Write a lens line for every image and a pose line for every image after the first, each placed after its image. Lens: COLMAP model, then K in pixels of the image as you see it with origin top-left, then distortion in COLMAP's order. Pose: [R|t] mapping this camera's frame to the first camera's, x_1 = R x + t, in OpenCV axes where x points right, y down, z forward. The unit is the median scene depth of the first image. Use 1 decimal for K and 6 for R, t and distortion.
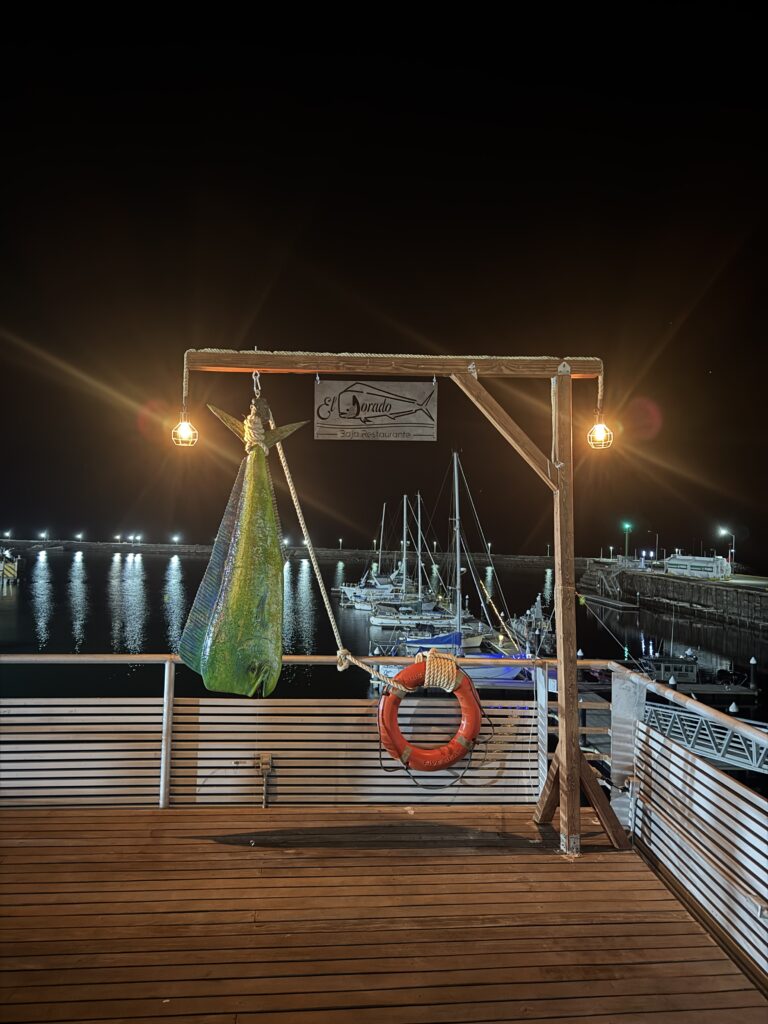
lens RADIAL K [[717.0, 0, 381.1], [0, 717.0, 500.0], [0, 0, 1]] dist [0.065012, -0.002131]
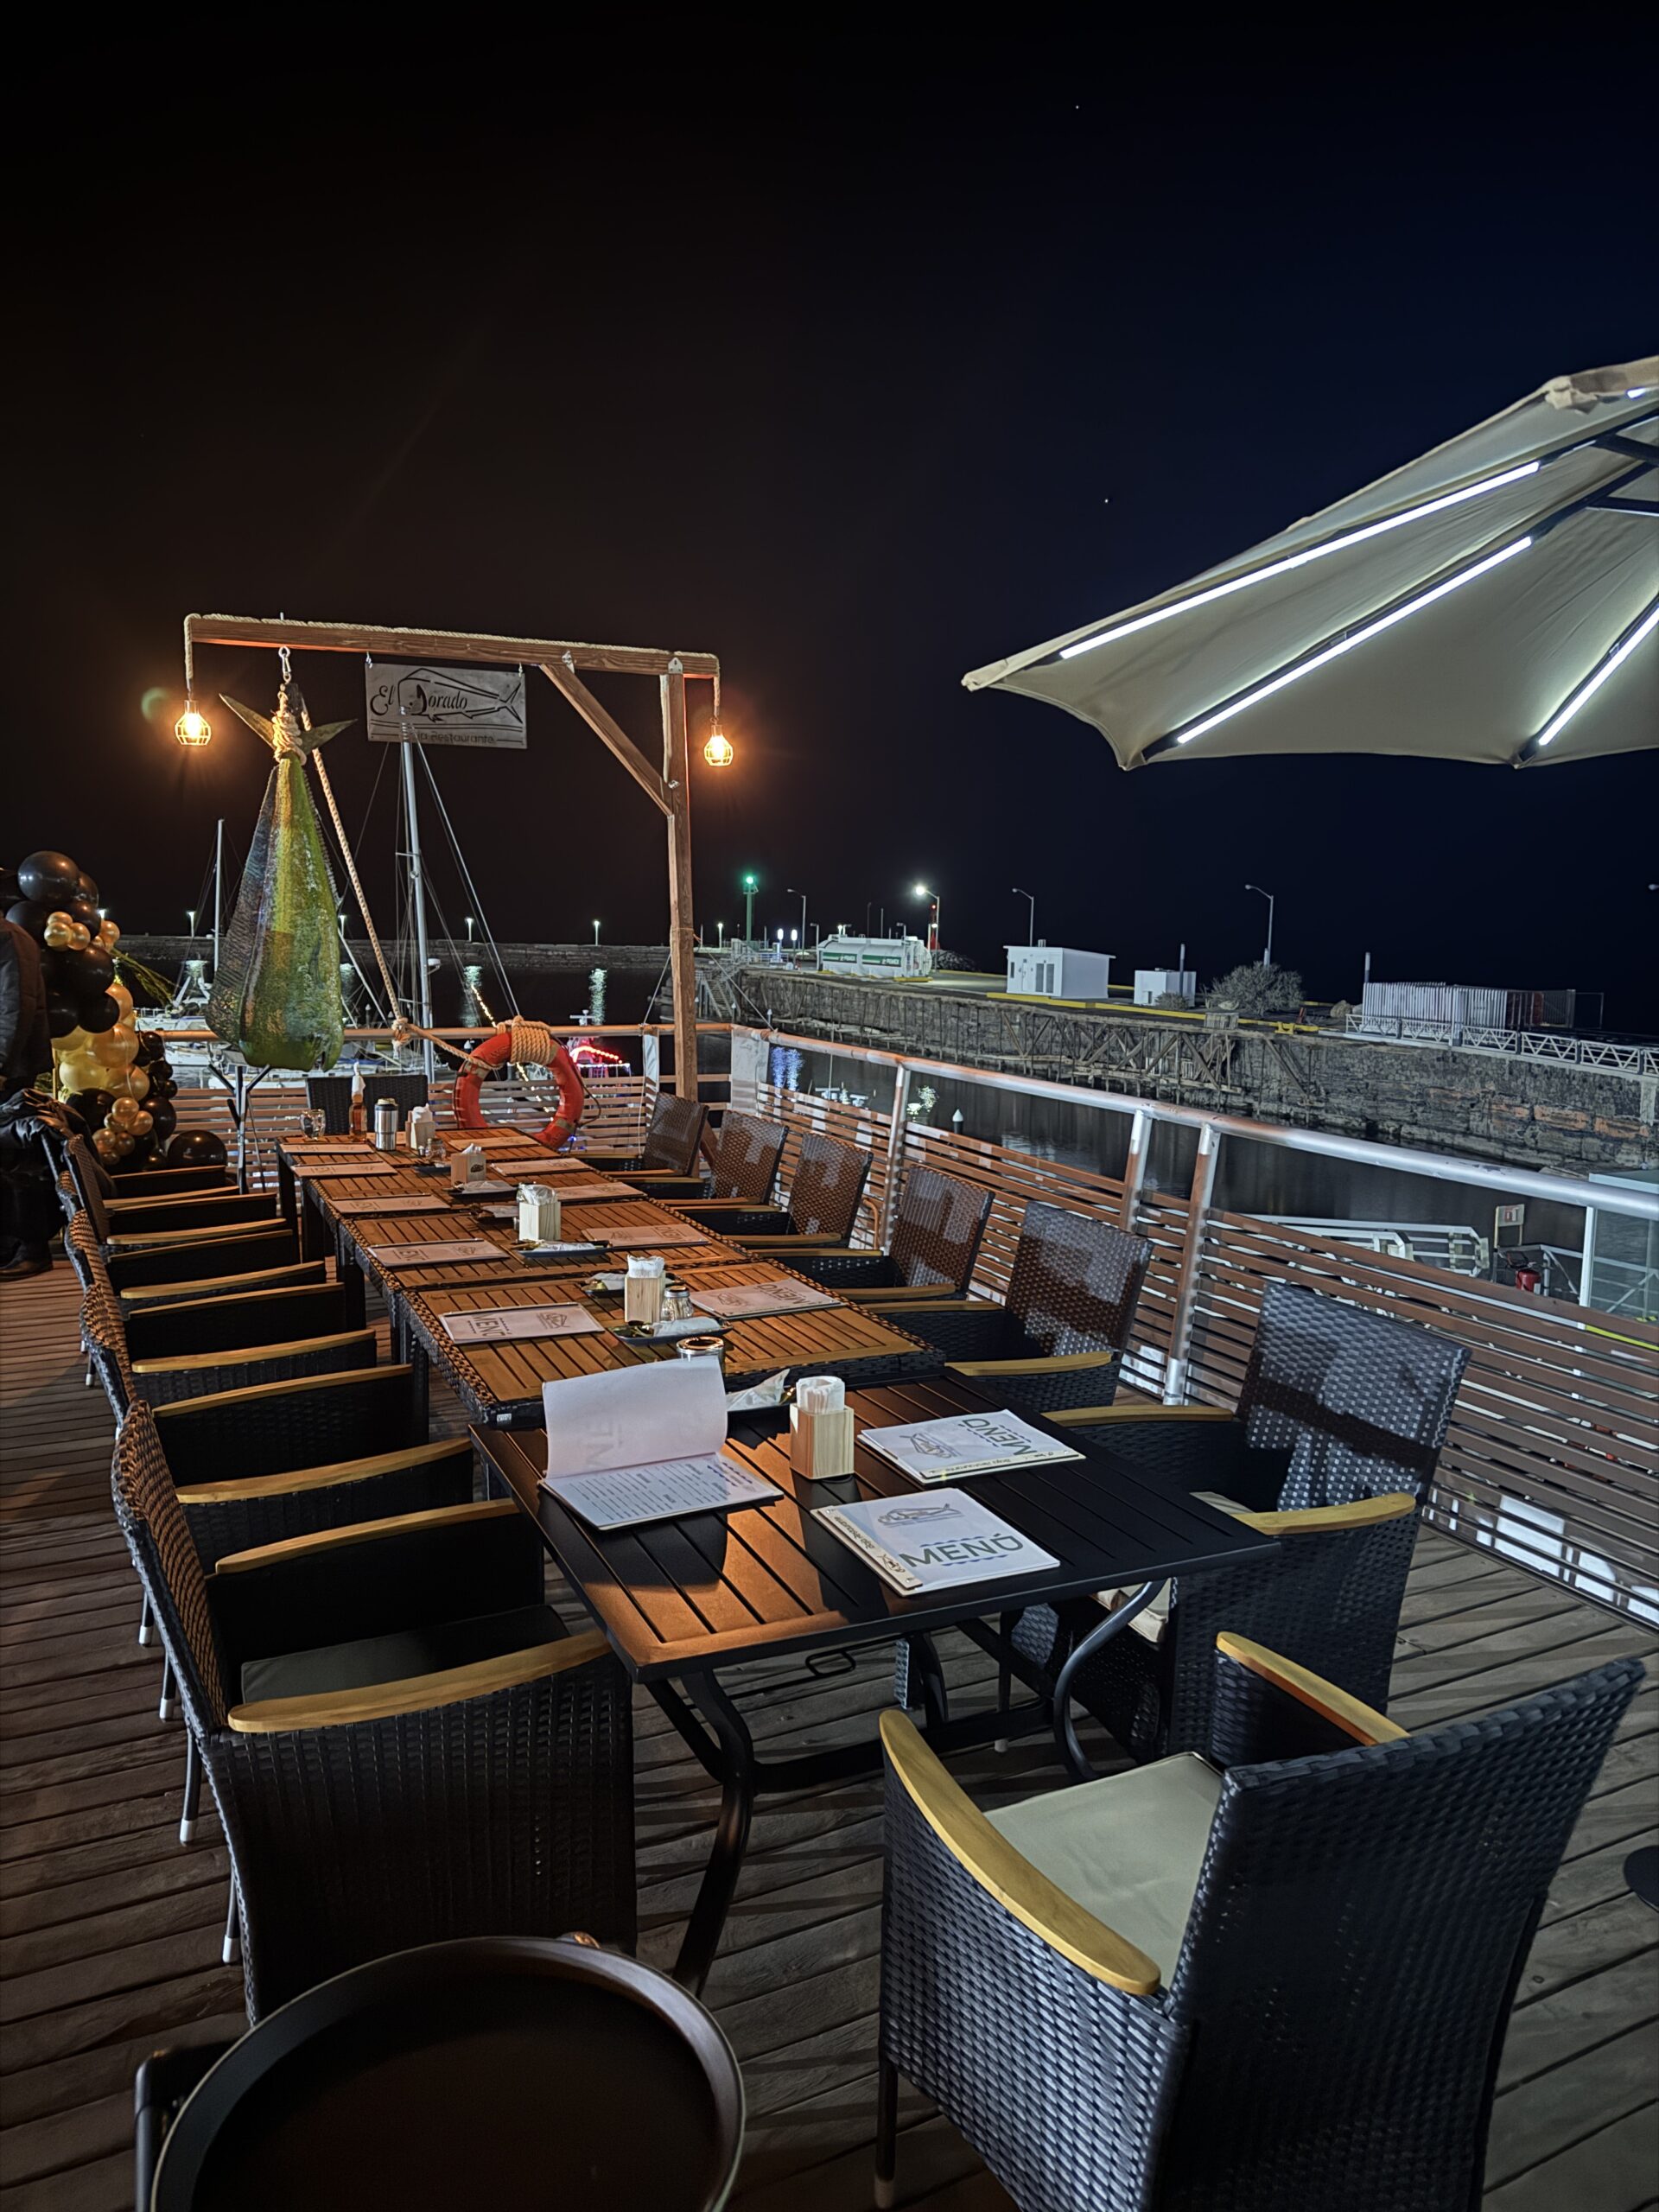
lens RADIAL K [[1548.9, 0, 823.2], [0, 1548.9, 1080.0], [0, 0, 1]] dist [0.065012, -0.002131]
pose [[0.930401, -0.057729, 0.361970, -0.266343], [-0.000921, 0.987148, 0.159803, 0.007716], [-0.366543, -0.149014, 0.918390, -0.792905]]
